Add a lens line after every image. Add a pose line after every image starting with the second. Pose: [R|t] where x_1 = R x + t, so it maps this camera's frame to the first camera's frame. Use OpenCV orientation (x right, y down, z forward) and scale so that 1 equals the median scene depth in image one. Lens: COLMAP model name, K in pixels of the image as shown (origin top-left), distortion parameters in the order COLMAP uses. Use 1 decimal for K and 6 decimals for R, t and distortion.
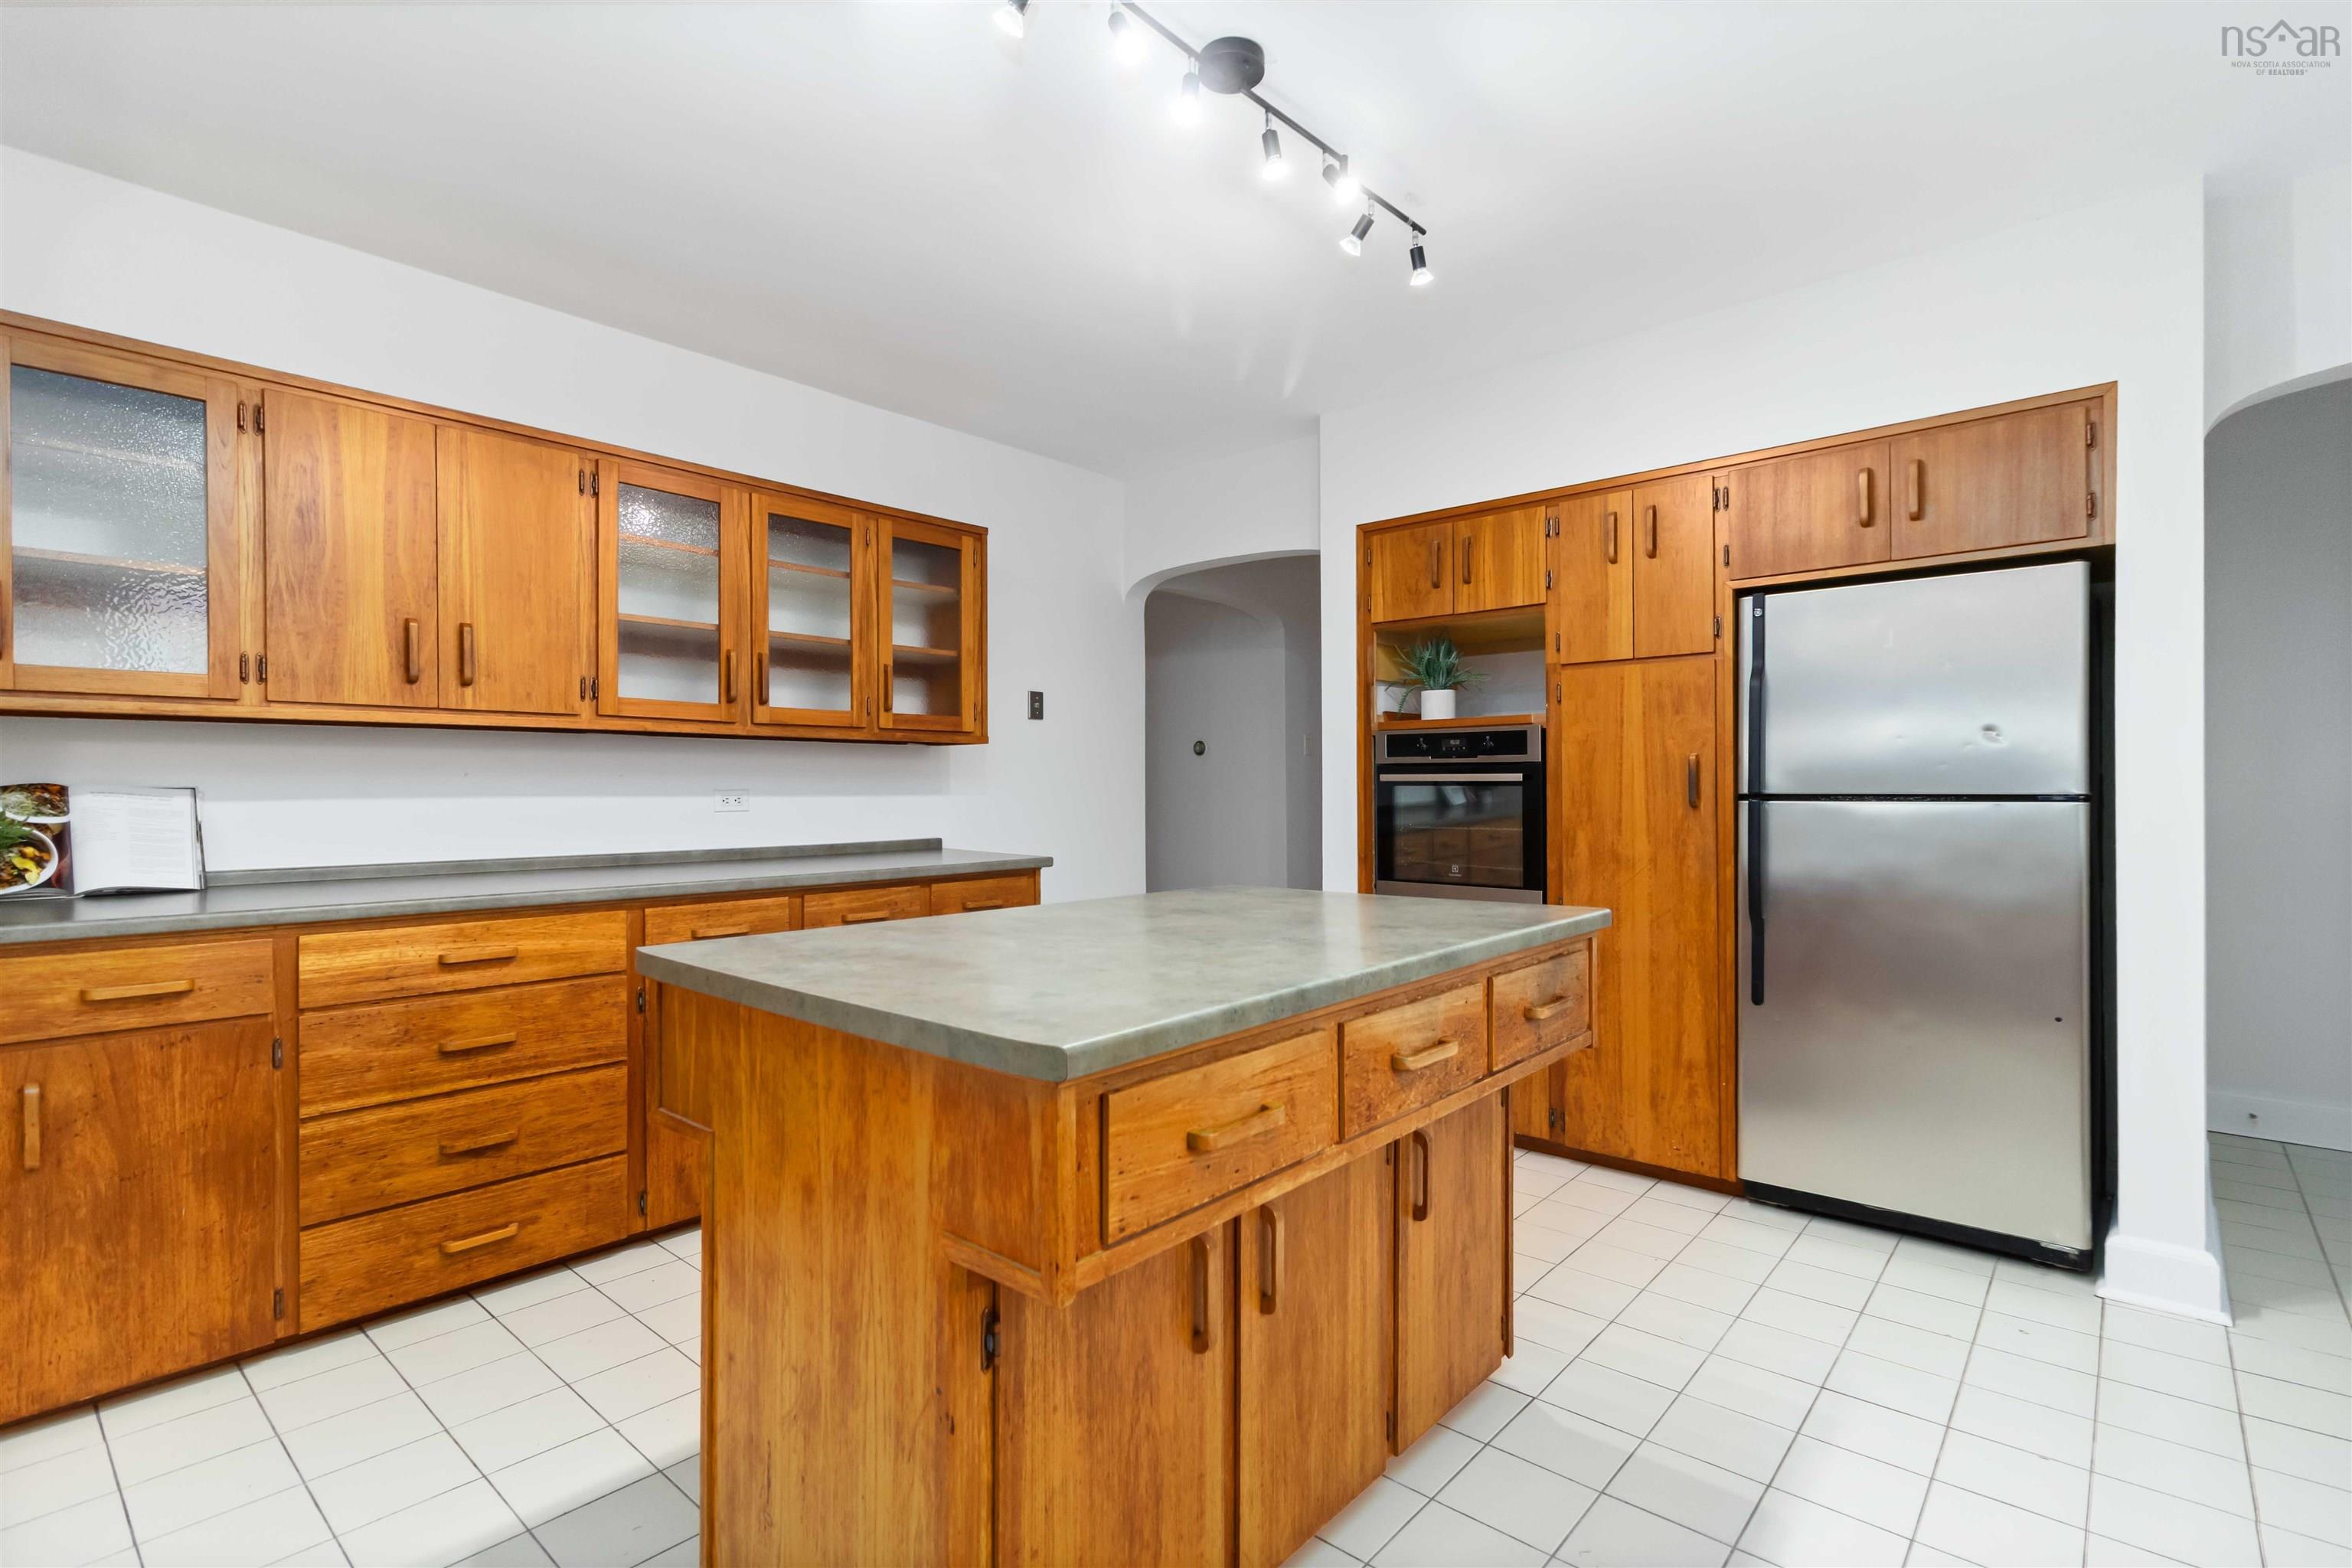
lens RADIAL K [[1099.2, 0, 1175.8], [0, 1099.2, 784.3], [0, 0, 1]] dist [-0.002433, 0.001426]
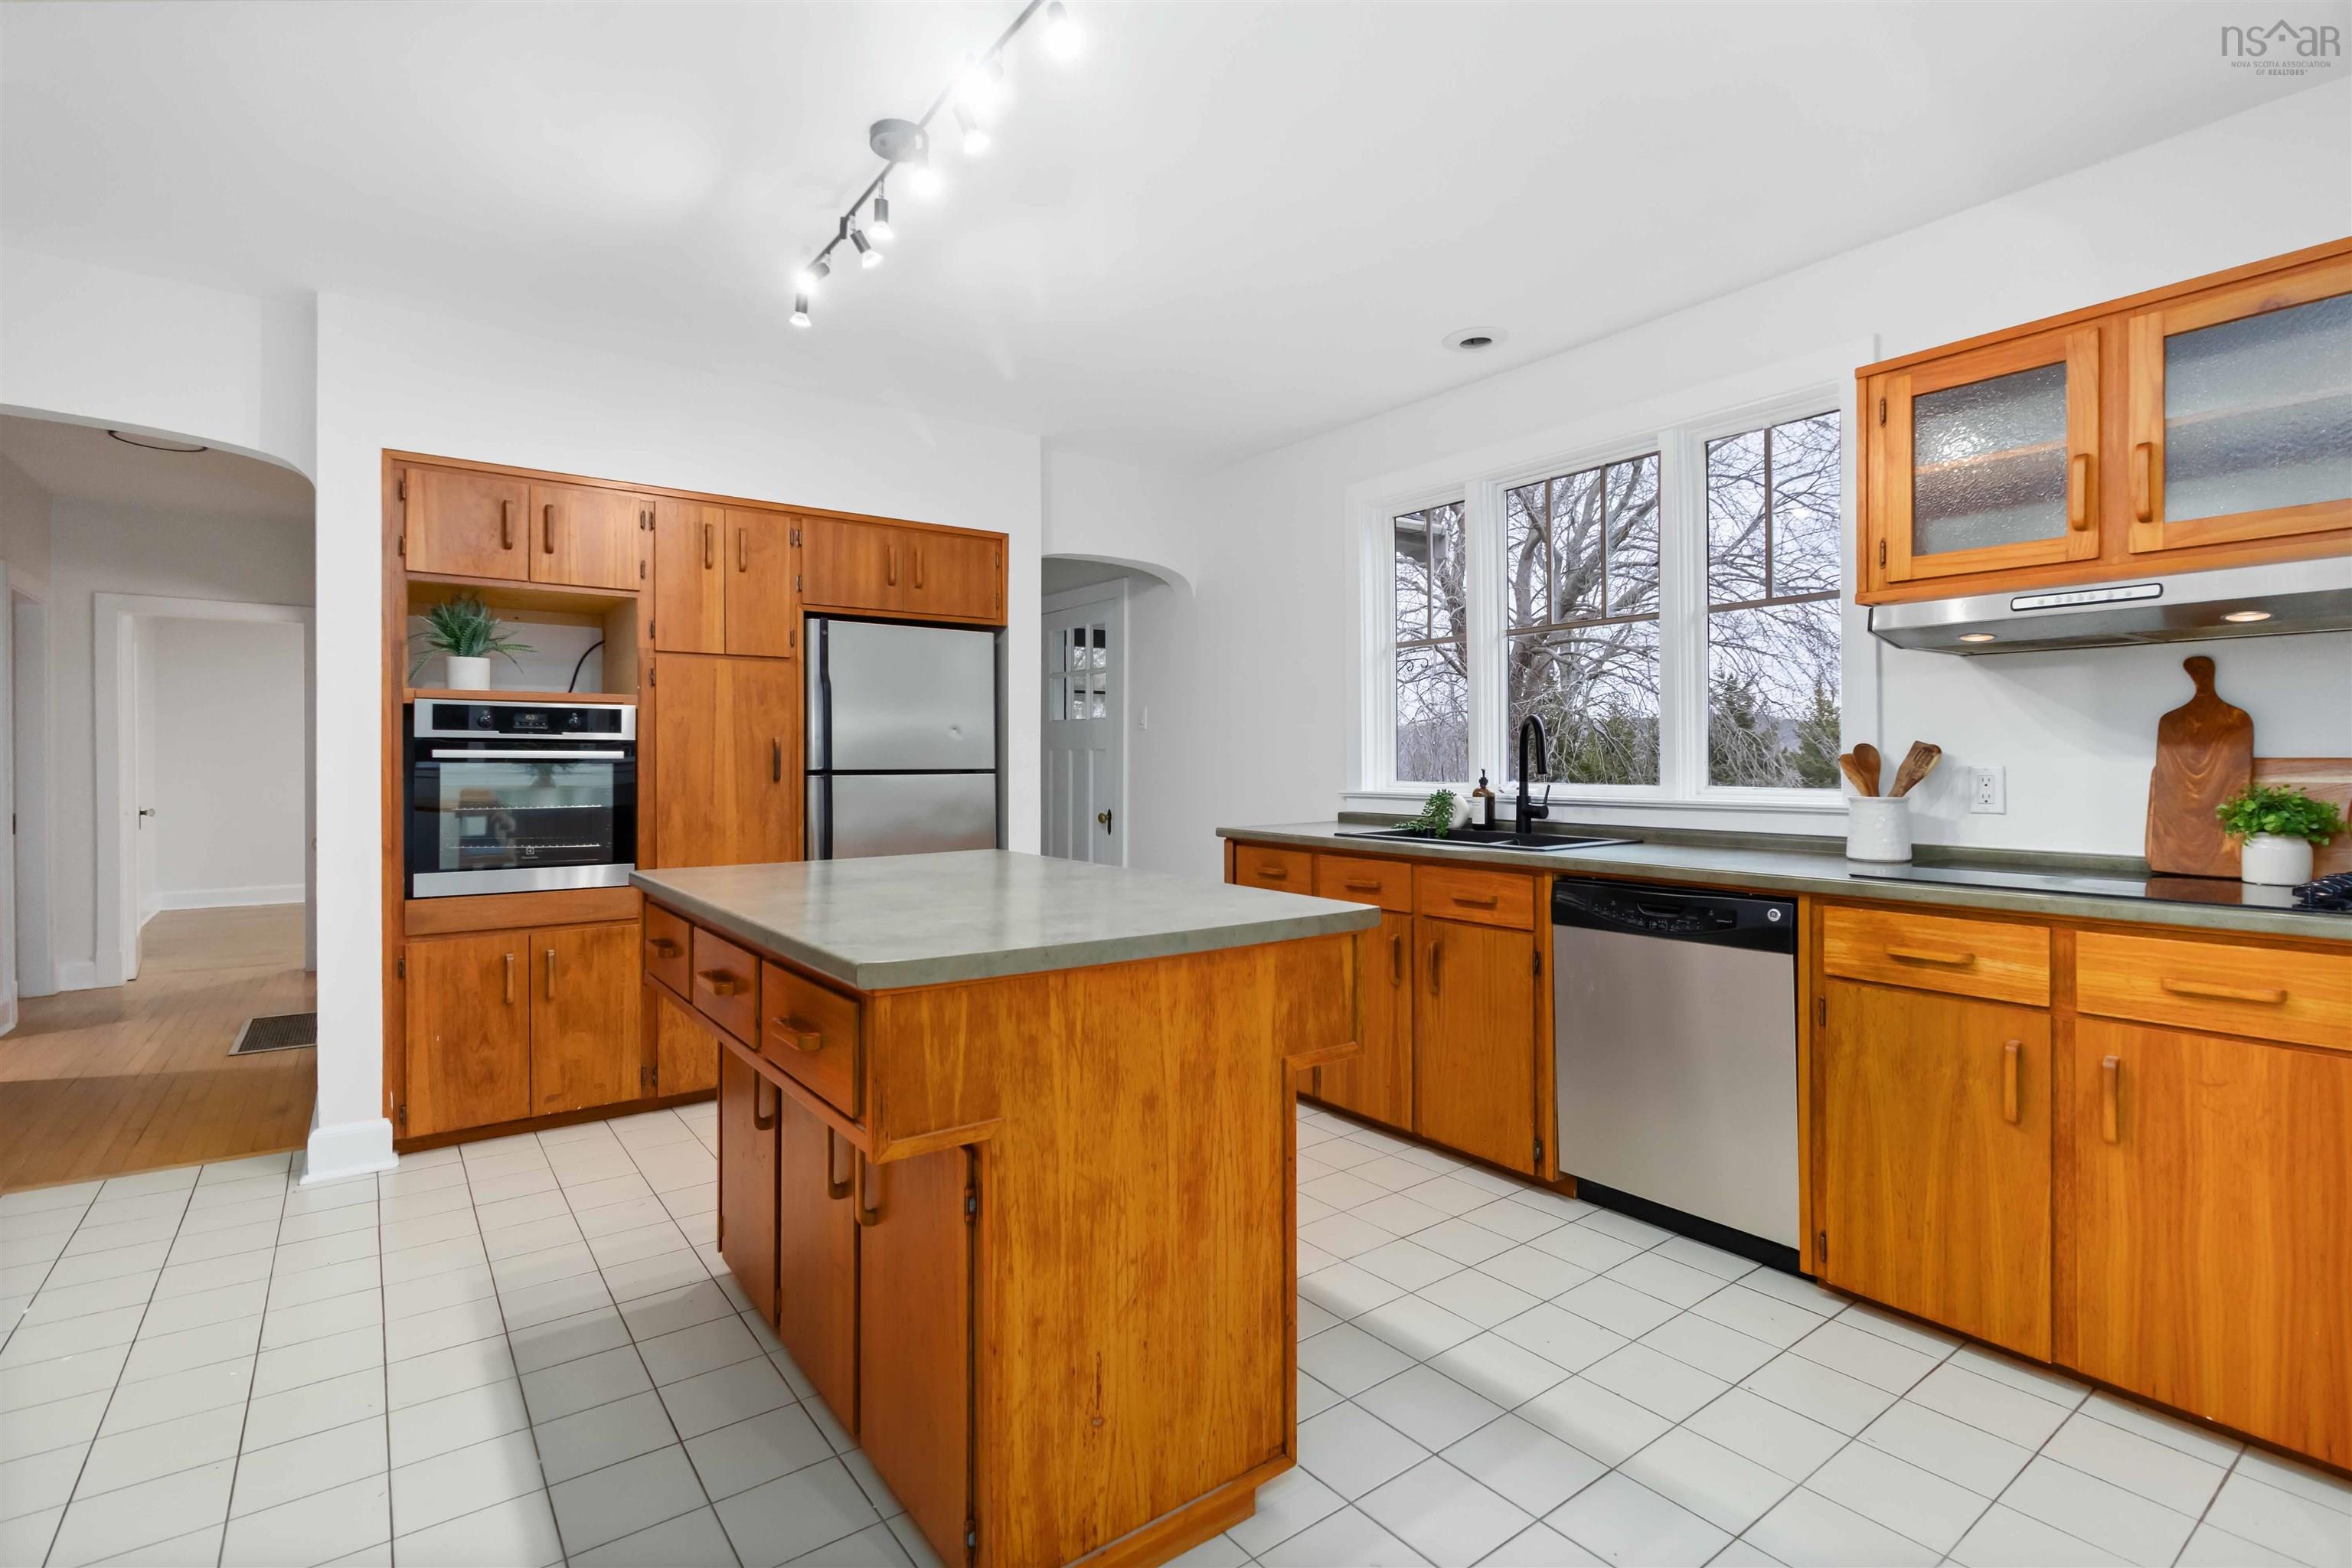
lens RADIAL K [[1099.2, 0, 1169.1], [0, 1099.2, 756.1], [0, 0, 1]] dist [-0.002433, 0.001426]
pose [[0.207654, 0.006988, 0.978177, -0.661052], [-0.004252, 0.999971, -0.006241, -0.001516], [-0.978193, -0.002863, 0.207678, 0.316794]]
